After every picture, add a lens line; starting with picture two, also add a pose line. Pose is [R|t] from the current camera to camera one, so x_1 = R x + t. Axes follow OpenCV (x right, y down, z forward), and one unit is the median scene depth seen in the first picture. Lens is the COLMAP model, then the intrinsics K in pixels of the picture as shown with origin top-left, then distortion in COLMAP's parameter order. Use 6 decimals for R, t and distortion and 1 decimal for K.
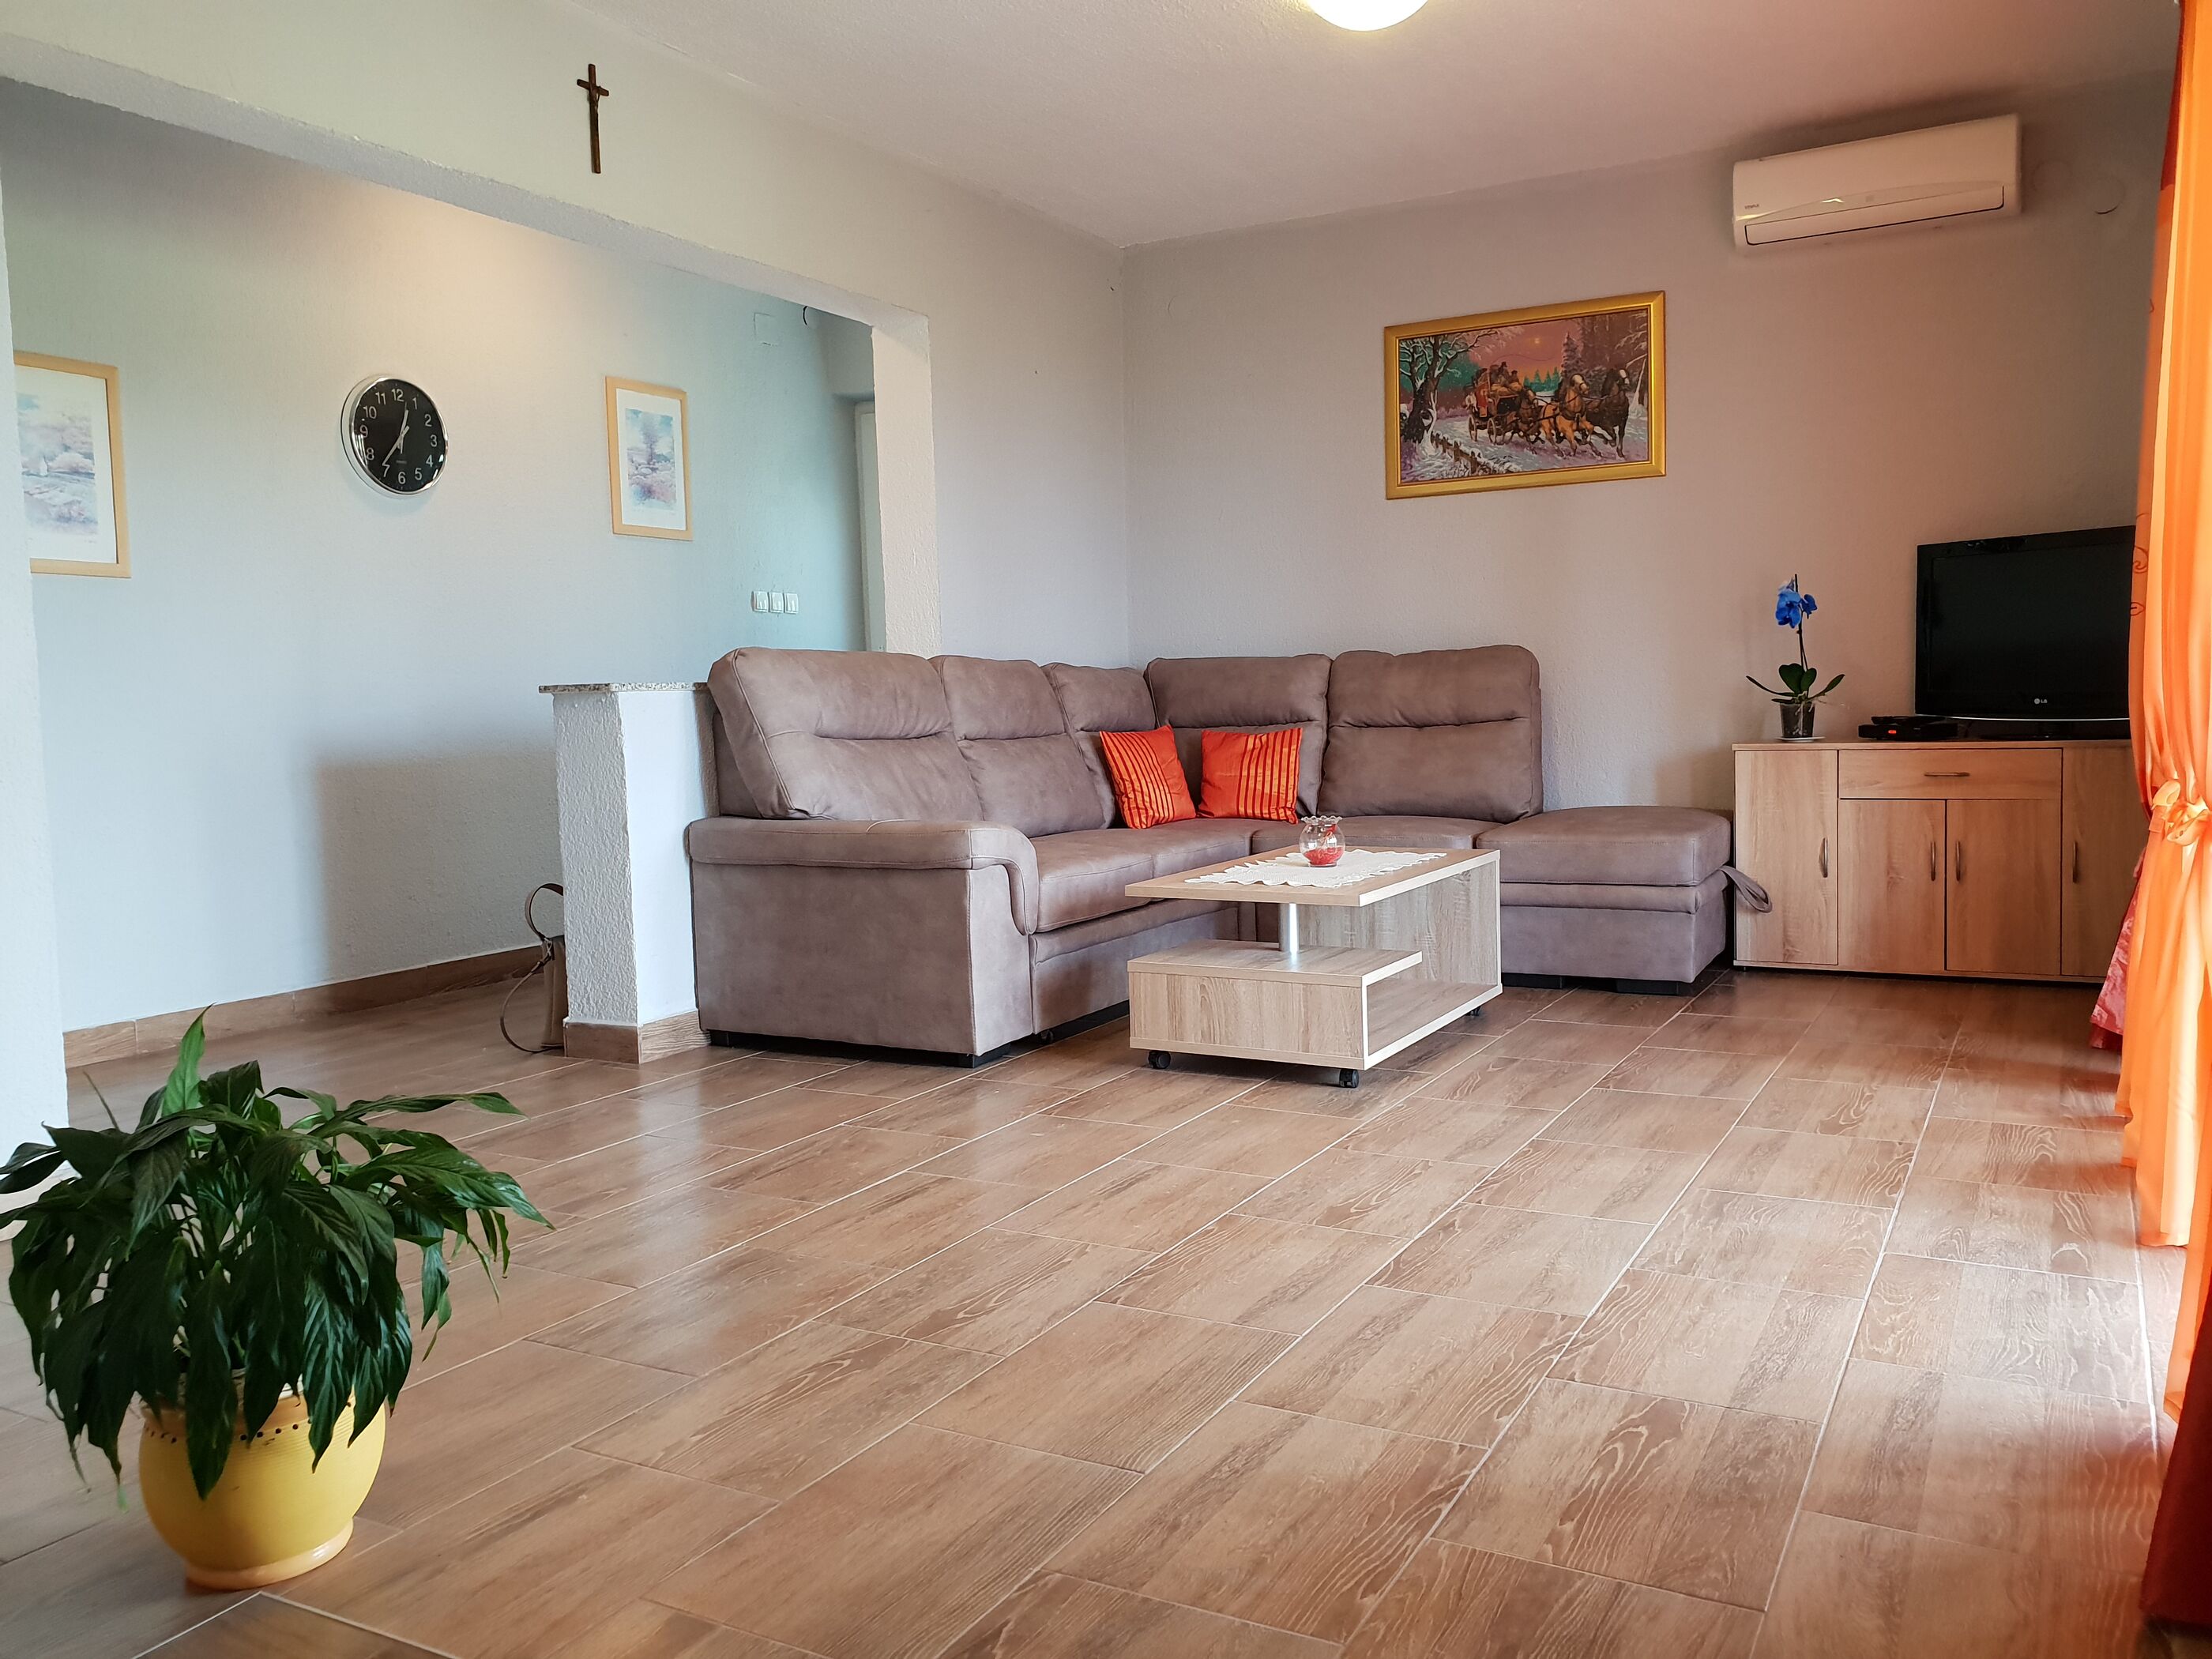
lens RADIAL K [[1792.9, 0, 1106.0], [0, 1792.9, 829.5], [0, 0, 1]] dist [0.068254, -0.130158]
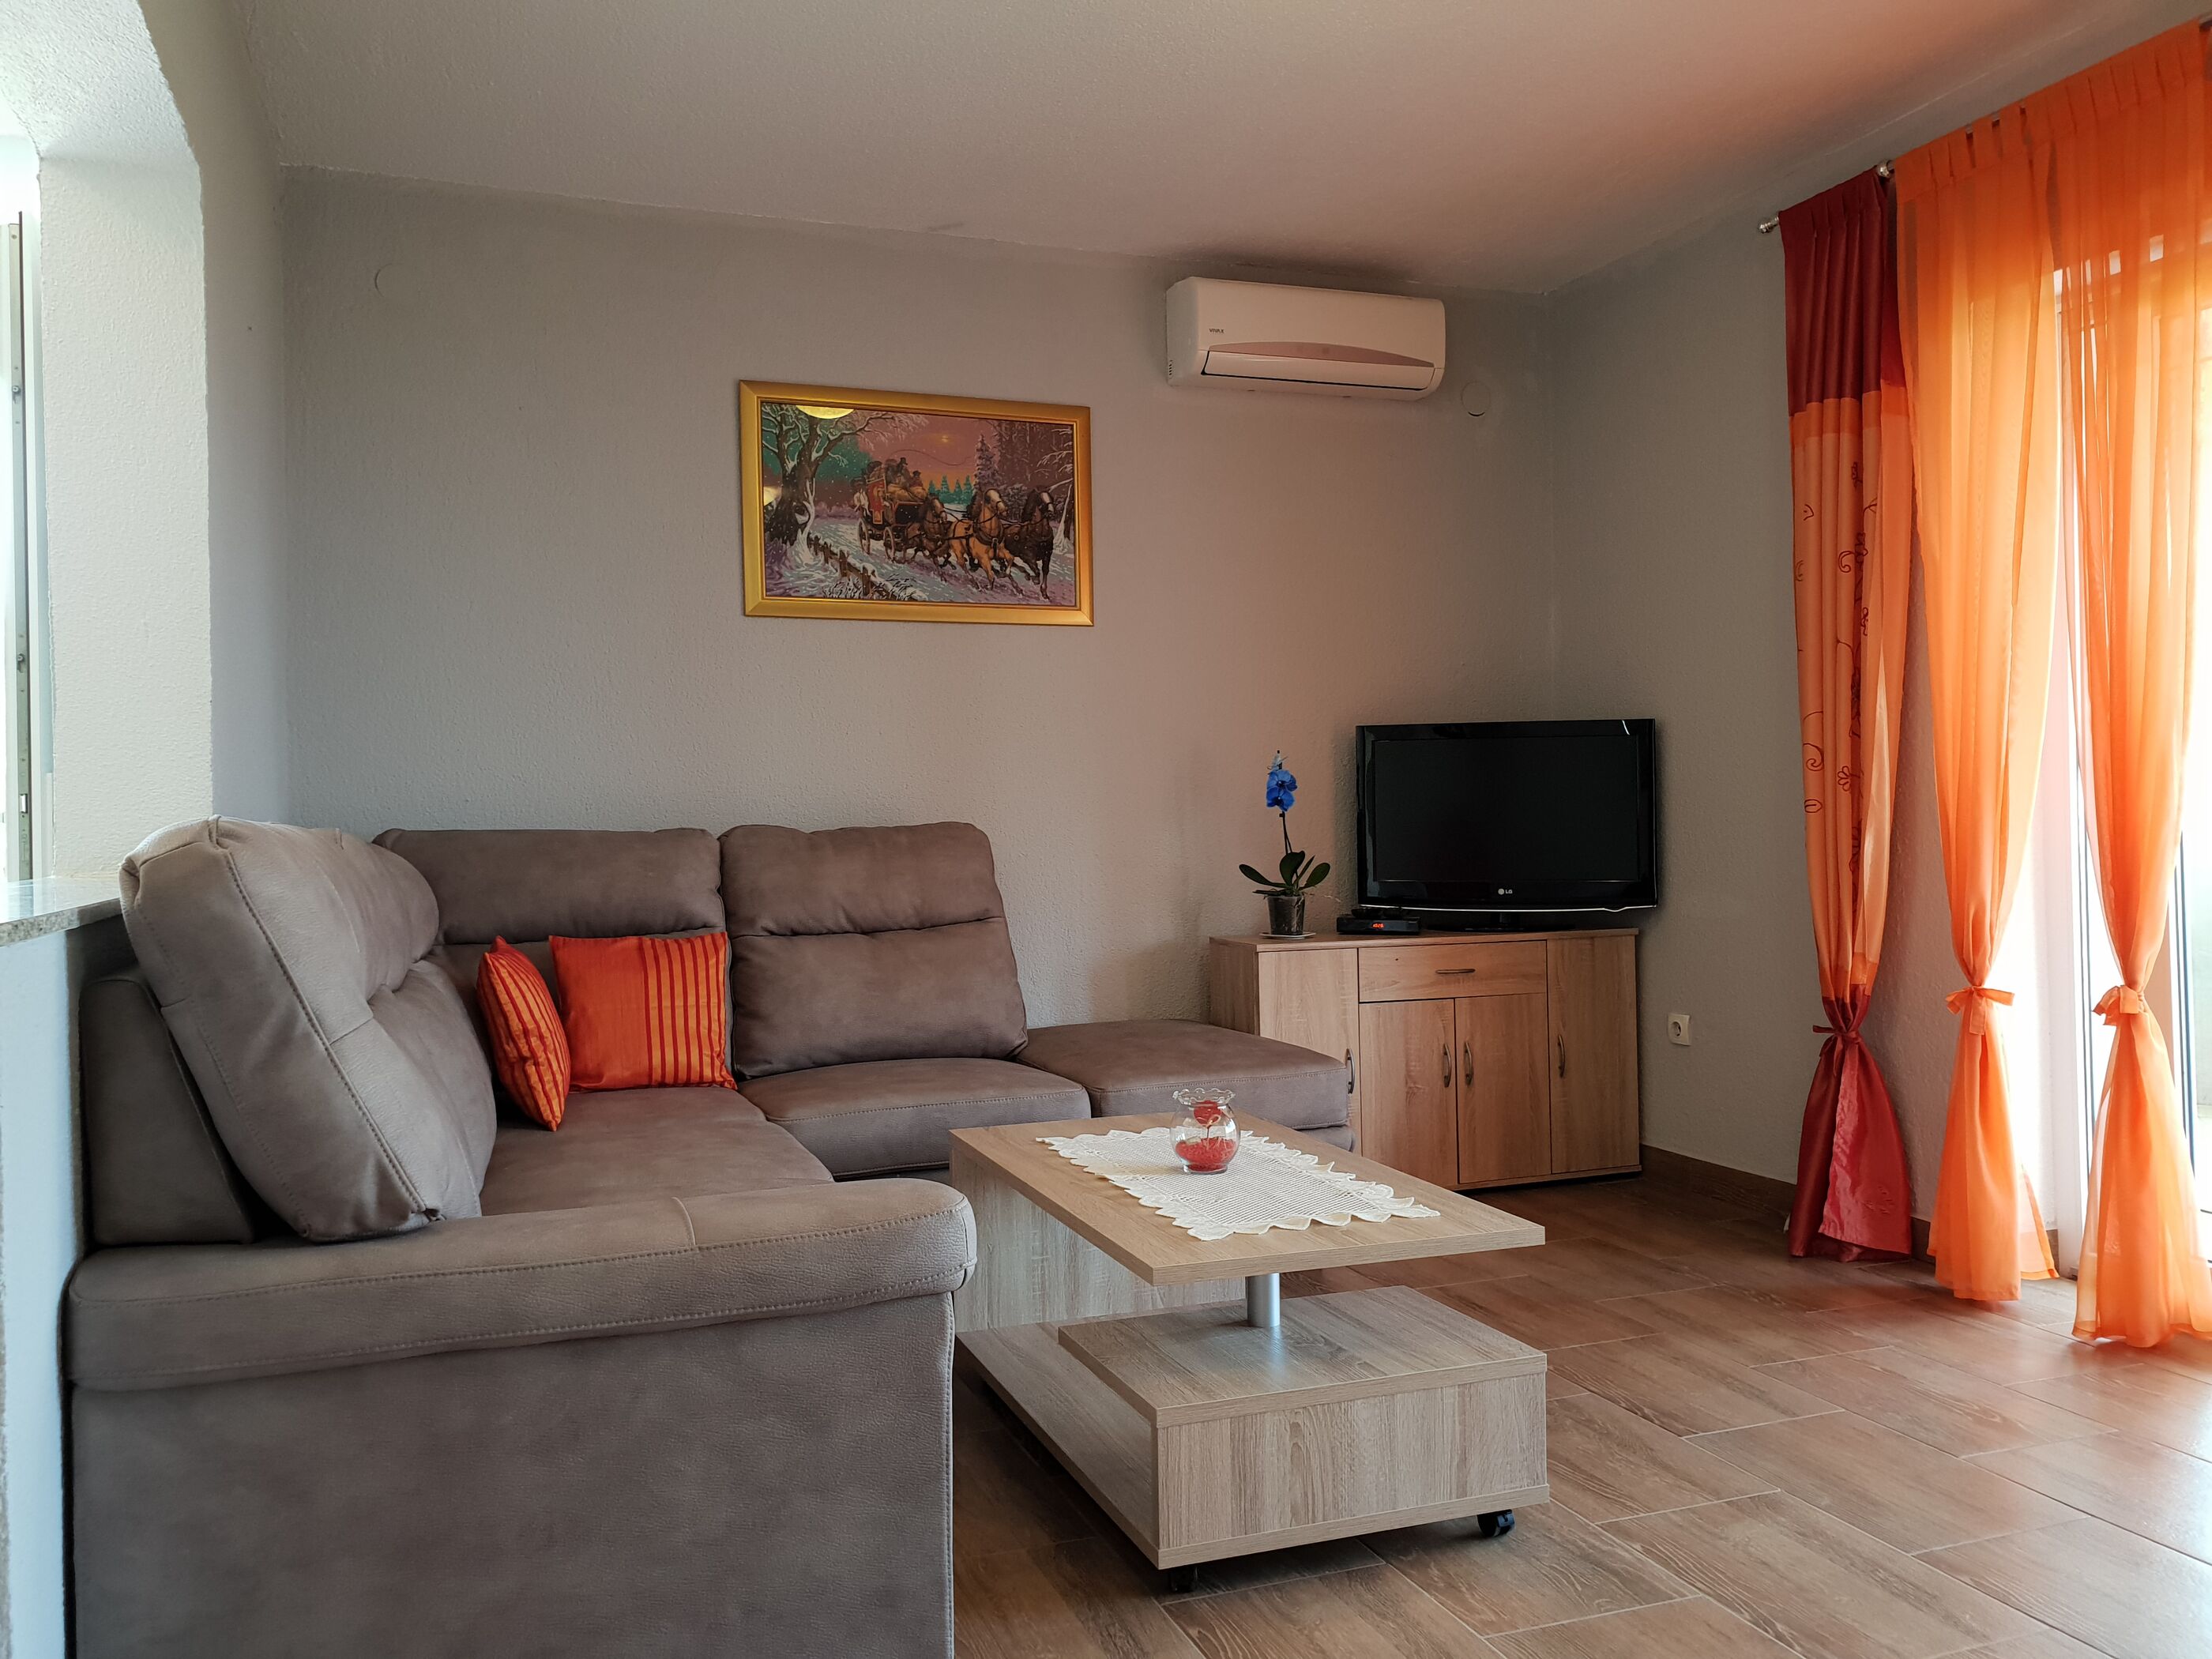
lens RADIAL K [[1717.7, 0, 1108.8], [0, 1717.7, 814.7], [0, 0, 1]] dist [0.178197, -0.427068]
pose [[0.641323, 0.018983, 0.767036, -0.324250], [0.056320, 0.995832, -0.071734, -0.054162], [-0.765201, 0.089204, 0.637581, 0.527830]]
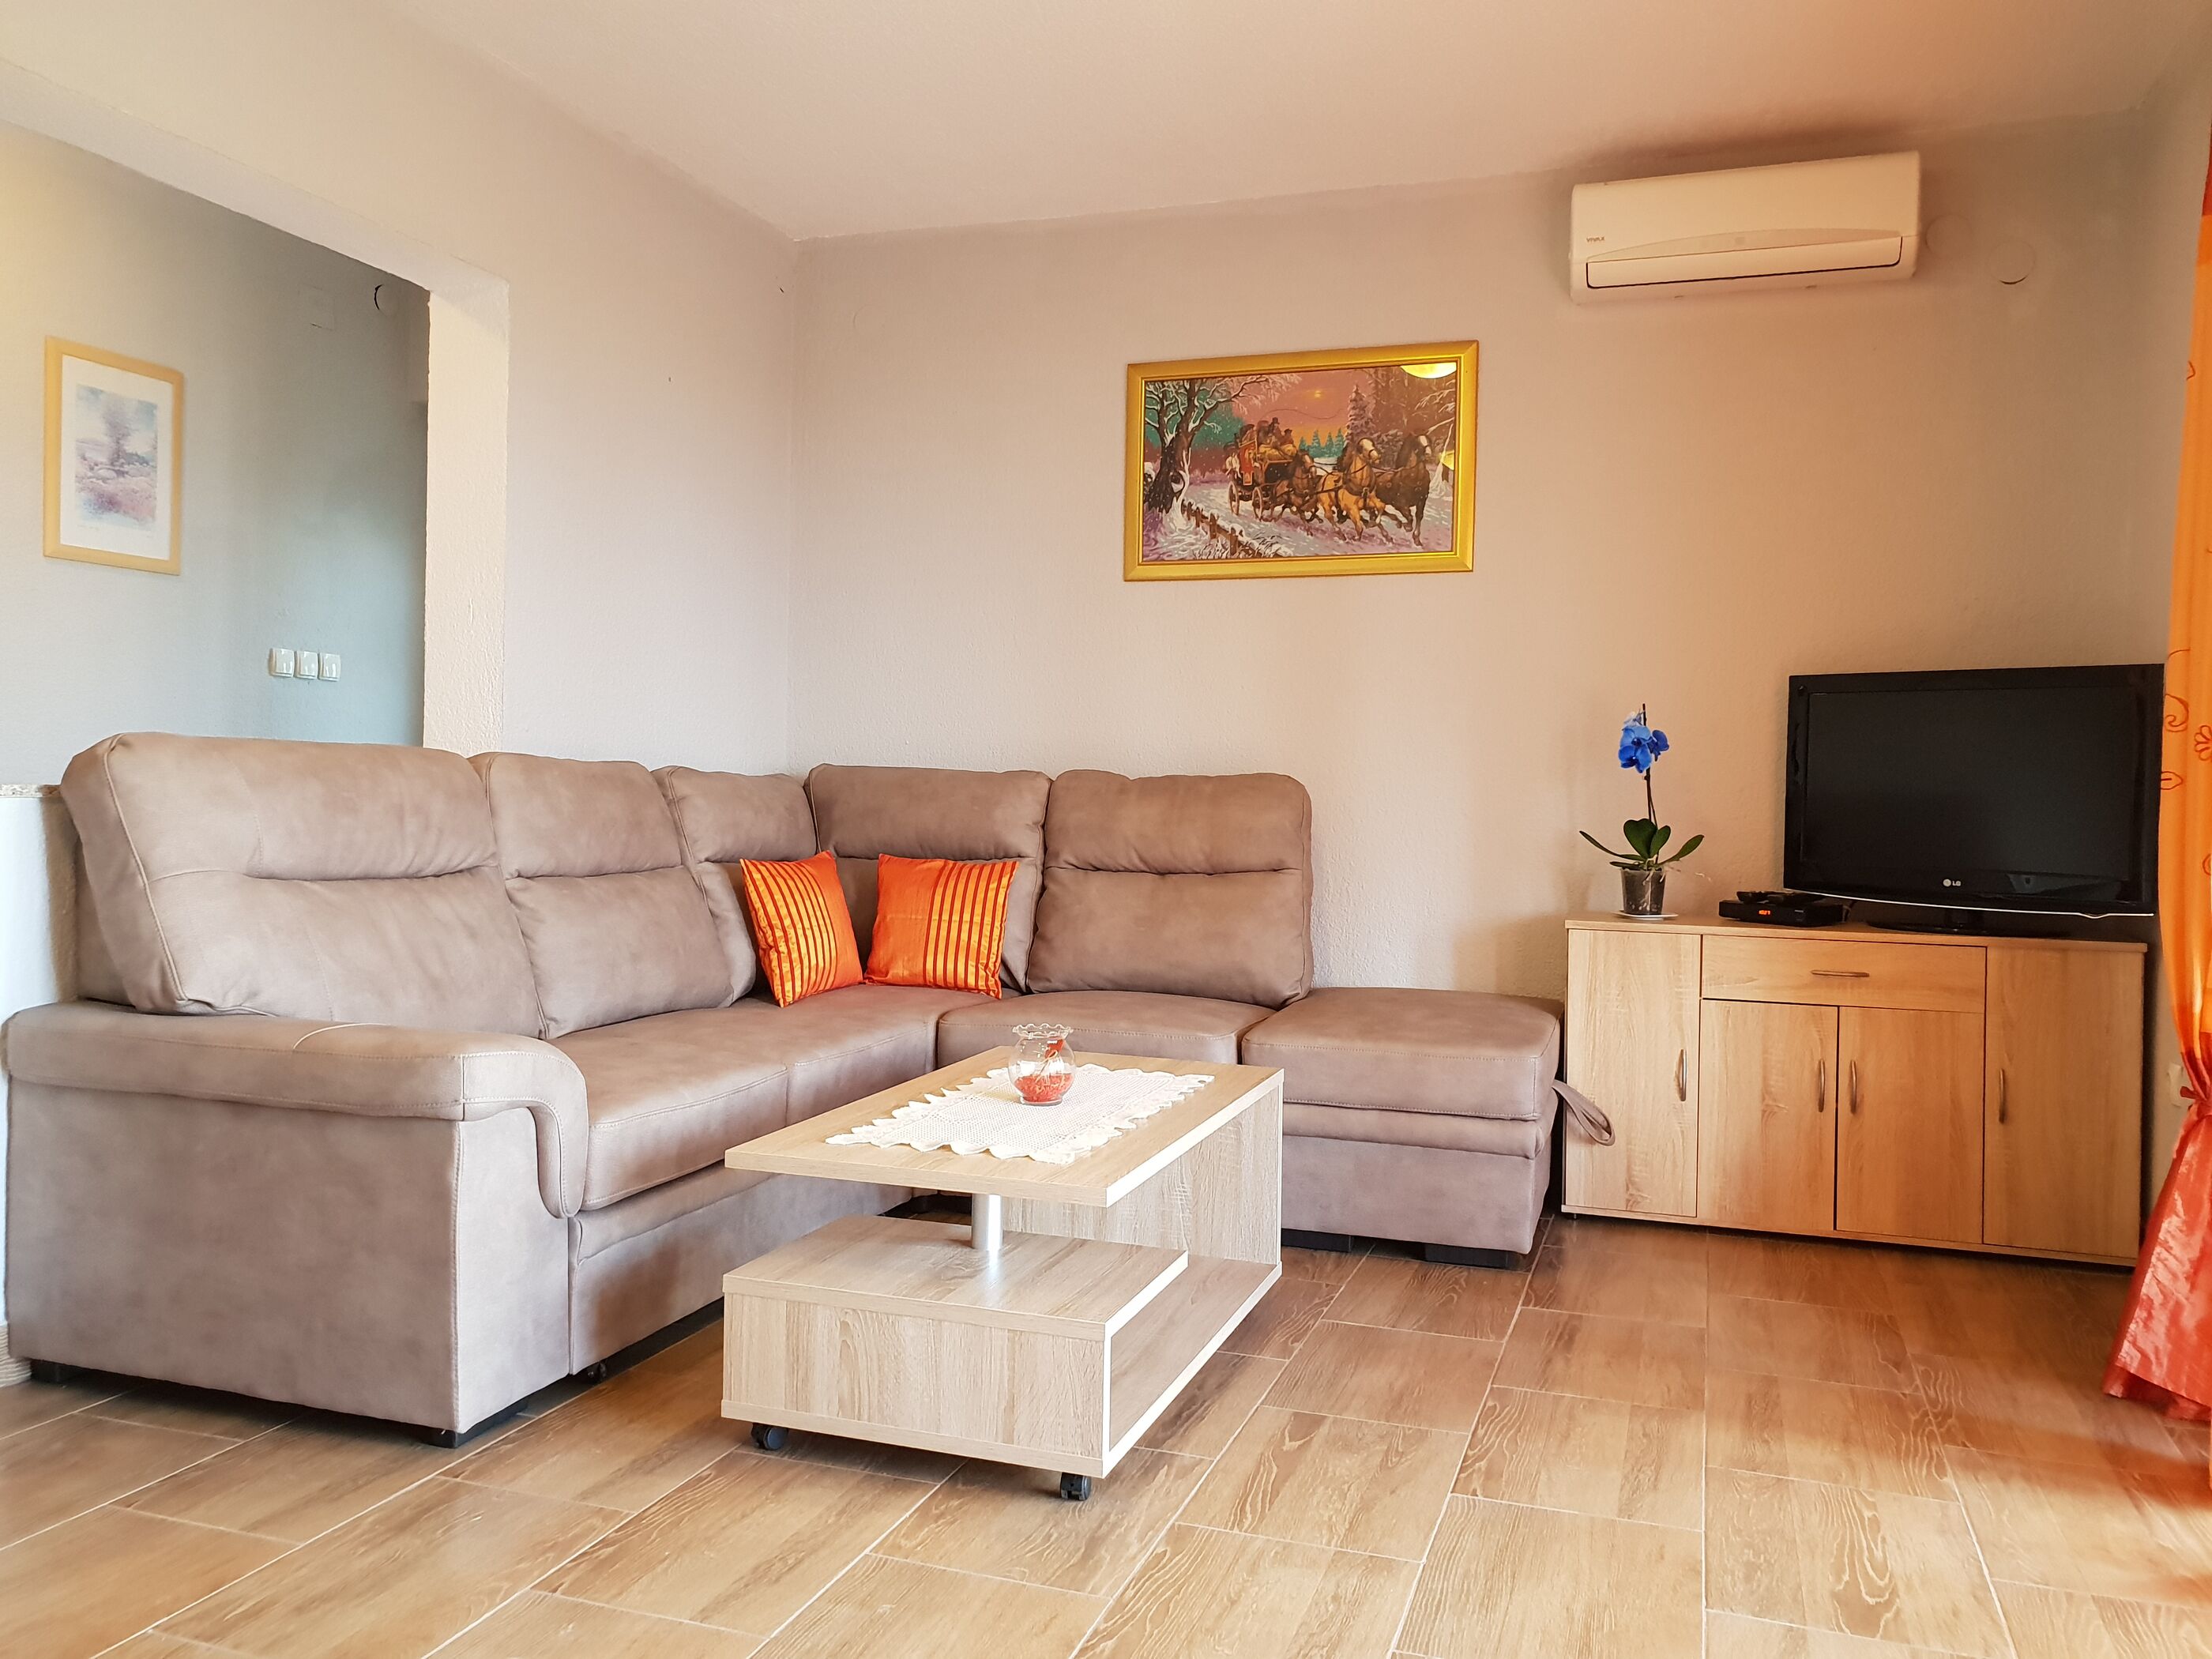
lens RADIAL K [[1717.7, 0, 1108.8], [0, 1717.7, 814.7], [0, 0, 1]] dist [0.178197, -0.427068]
pose [[0.983546, 0.041790, 0.175756, 0.024250], [-0.031871, 0.997756, -0.058884, -0.042077], [-0.177822, 0.052314, 0.982671, 0.304737]]
